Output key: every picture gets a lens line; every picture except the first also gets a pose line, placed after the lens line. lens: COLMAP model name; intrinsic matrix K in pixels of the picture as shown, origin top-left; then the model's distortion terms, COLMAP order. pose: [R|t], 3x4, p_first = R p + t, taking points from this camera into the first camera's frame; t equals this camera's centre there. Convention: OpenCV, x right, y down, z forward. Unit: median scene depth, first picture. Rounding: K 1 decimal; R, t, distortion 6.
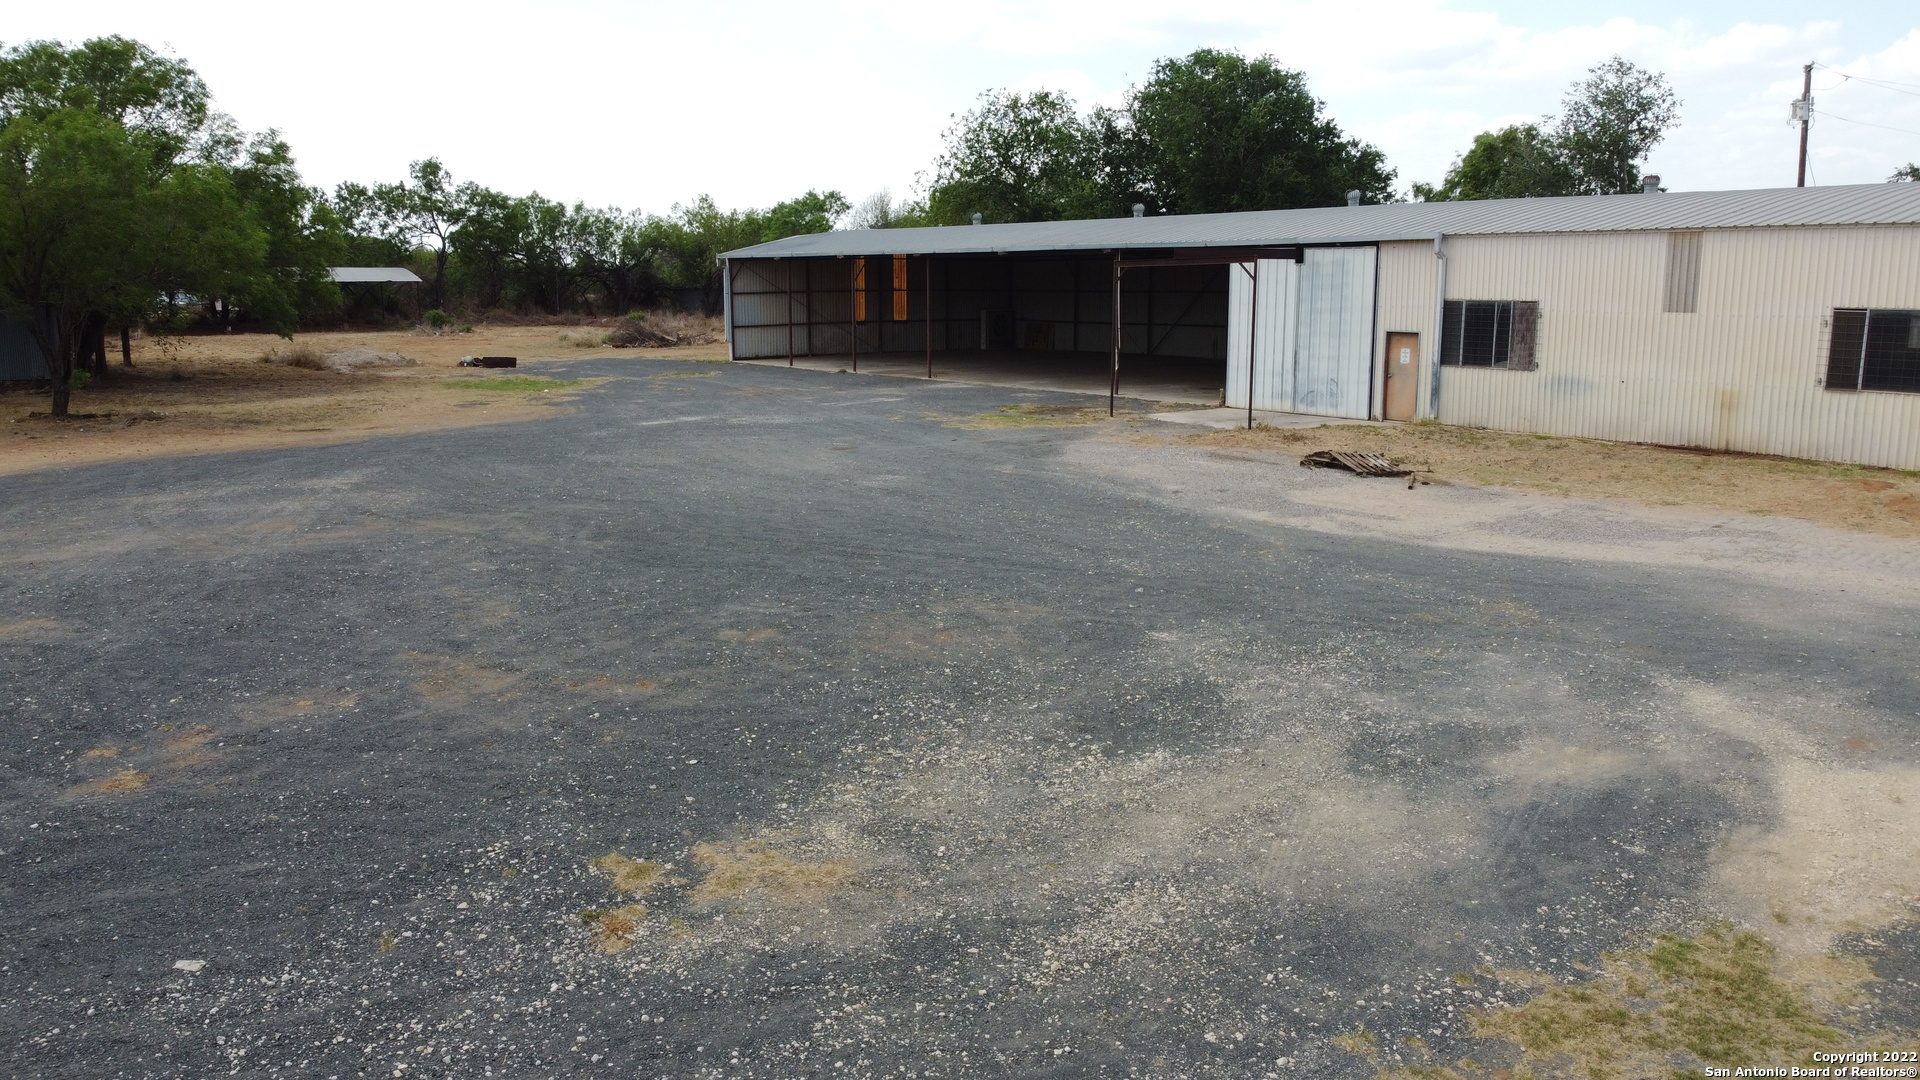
lens RADIAL K [[1464.3, 0, 966.0], [0, 1464.3, 592.2], [0, 0, 1]] dist [0.006557, -0.020984]
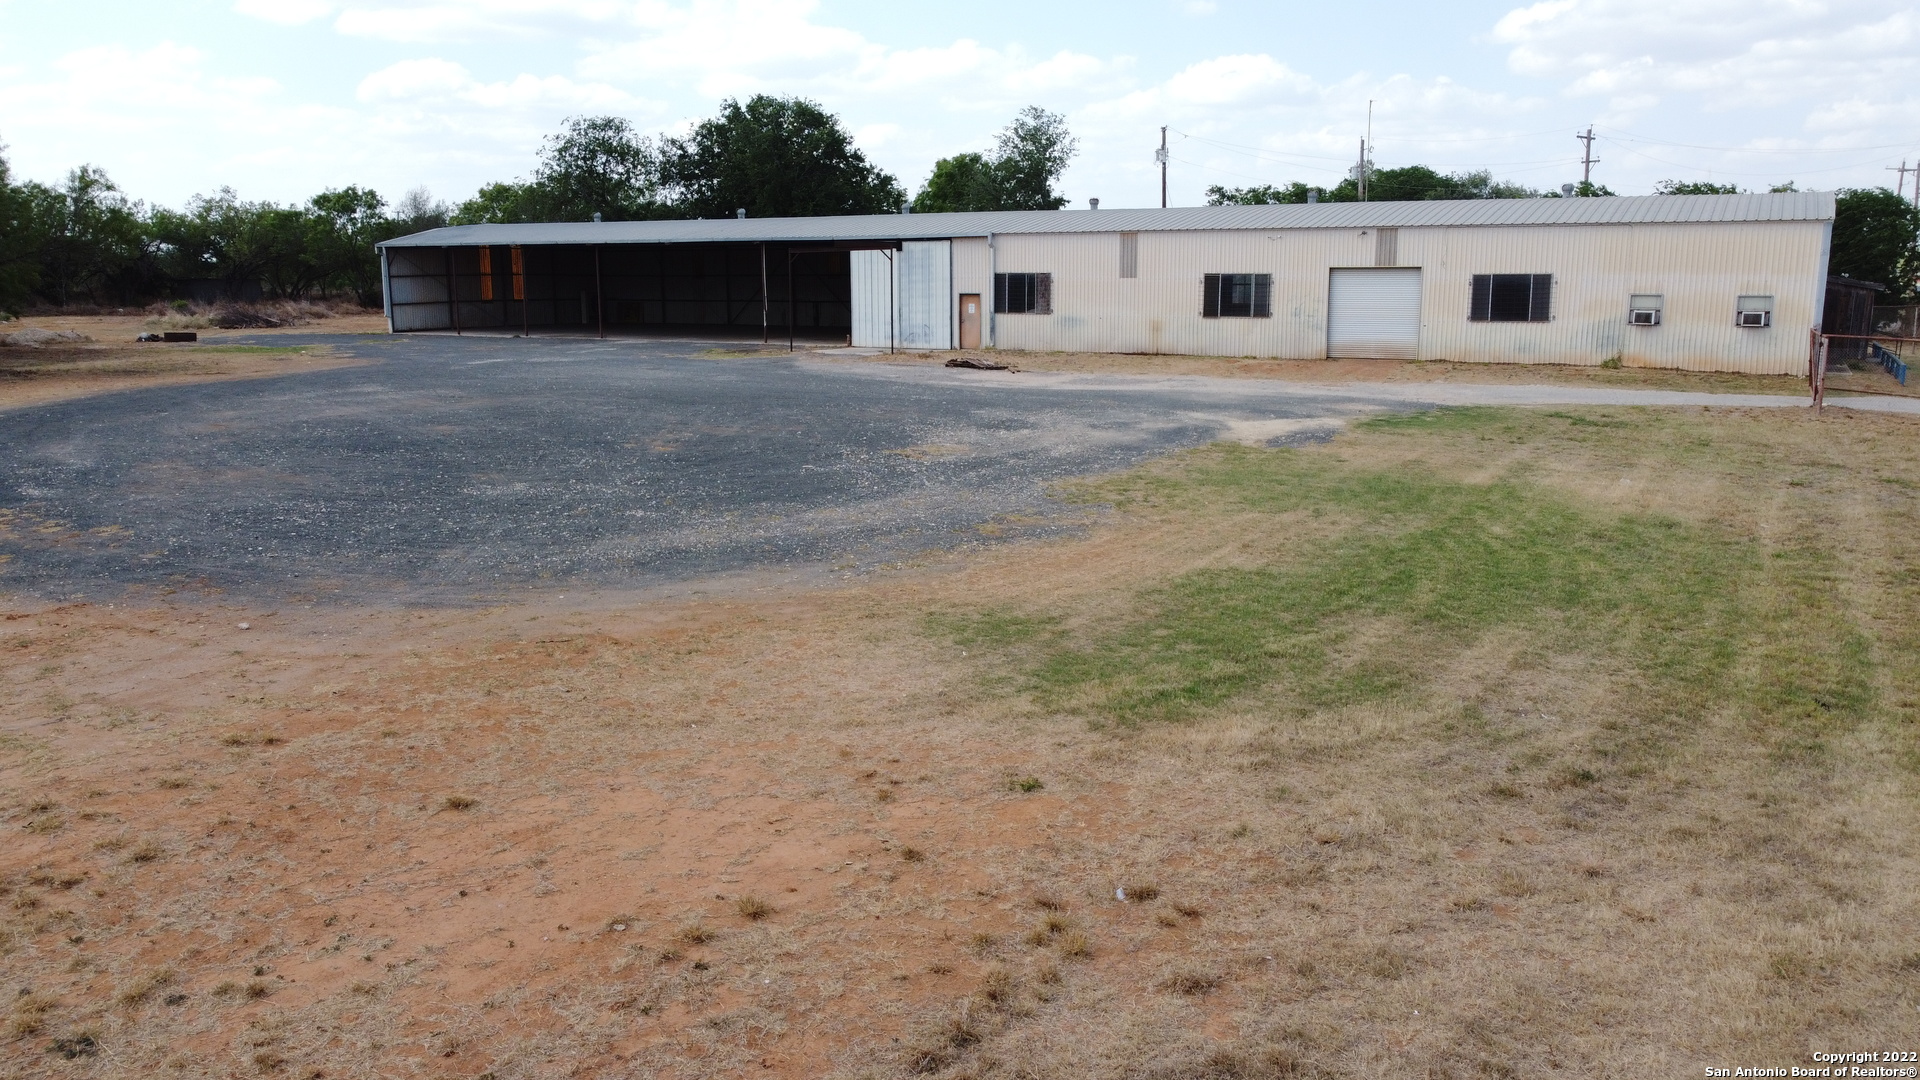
lens RADIAL K [[1407.9, 0, 961.8], [0, 1407.9, 623.1], [0, 0, 1]] dist [0.007573, -0.006829]
pose [[0.922767, -0.093587, 0.373822, -0.318776], [0.081716, 0.995522, 0.047516, 0.108565], [-0.376595, -0.013299, 0.926282, -0.438663]]
